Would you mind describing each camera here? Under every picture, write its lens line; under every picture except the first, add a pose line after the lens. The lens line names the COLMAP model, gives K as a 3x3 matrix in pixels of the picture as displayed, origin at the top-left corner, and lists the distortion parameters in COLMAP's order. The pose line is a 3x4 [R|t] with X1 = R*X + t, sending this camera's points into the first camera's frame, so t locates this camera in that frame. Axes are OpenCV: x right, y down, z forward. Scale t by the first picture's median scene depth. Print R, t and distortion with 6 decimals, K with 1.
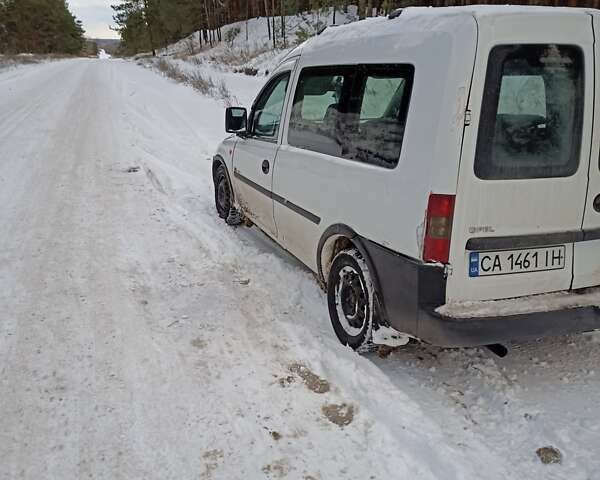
lens RADIAL K [[617.4, 0, 300.0], [0, 617.4, 240.0], [0, 0, 1]] dist [0.043883, -0.001463]
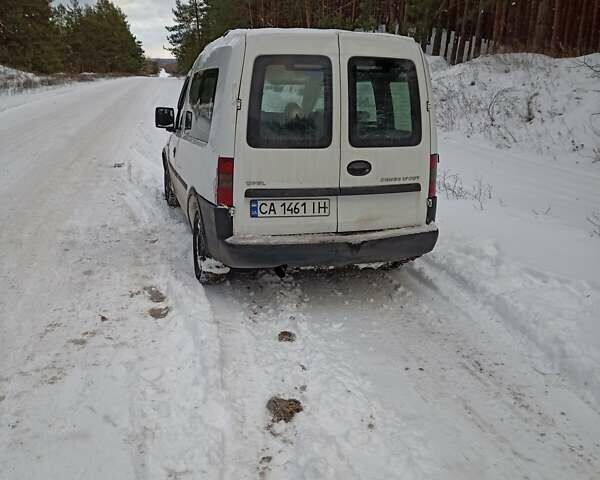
lens RADIAL K [[617.4, 0, 300.0], [0, 617.4, 240.0], [0, 0, 1]] dist [0.043883, -0.001463]
pose [[0.996298, 0.022101, -0.083081, 0.489742], [-0.024390, 0.999348, -0.026639, 0.141921], [0.082438, 0.028566, 0.996187, -0.387030]]
